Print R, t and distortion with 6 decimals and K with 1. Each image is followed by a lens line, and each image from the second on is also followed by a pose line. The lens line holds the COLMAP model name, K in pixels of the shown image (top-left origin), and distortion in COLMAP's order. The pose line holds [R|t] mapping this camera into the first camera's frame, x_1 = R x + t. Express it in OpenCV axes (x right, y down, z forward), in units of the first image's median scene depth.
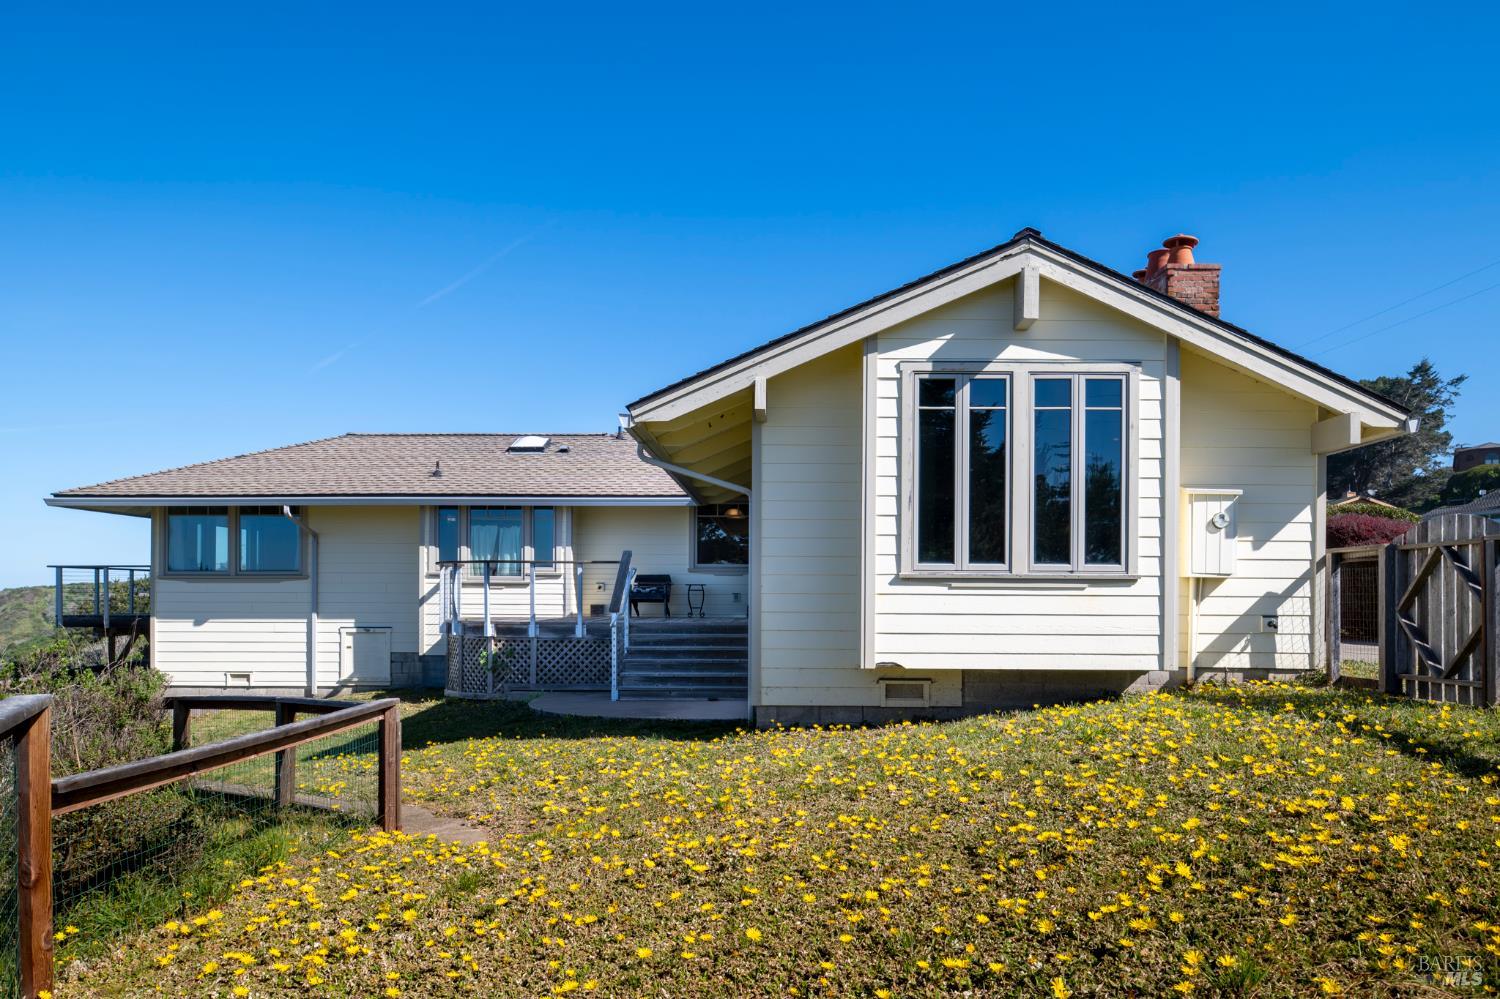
lens RADIAL K [[1010.4, 0, 751.6], [0, 1010.4, 593.9], [0, 0, 1]] dist [-0.008842, -0.004758]
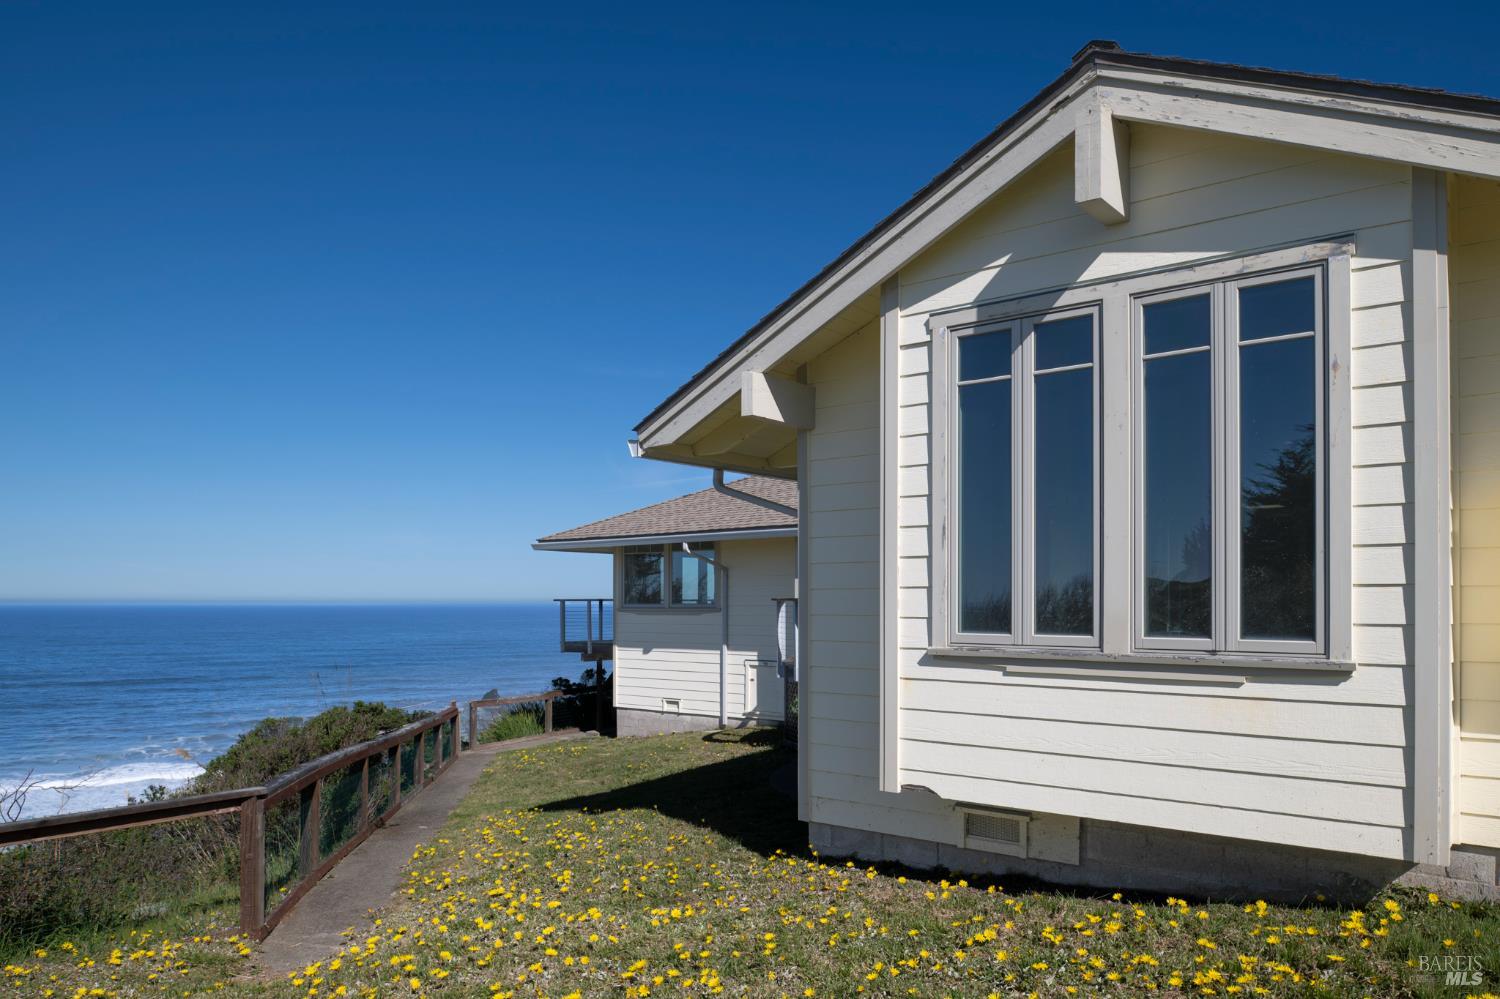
lens RADIAL K [[1010.4, 0, 751.6], [0, 1010.4, 593.9], [0, 0, 1]] dist [-0.008842, -0.004758]
pose [[0.803771, -0.009528, -0.594863, 0.434539], [0.003845, 0.999934, -0.010821, -0.047583], [0.594927, 0.006410, 0.803754, 0.420848]]
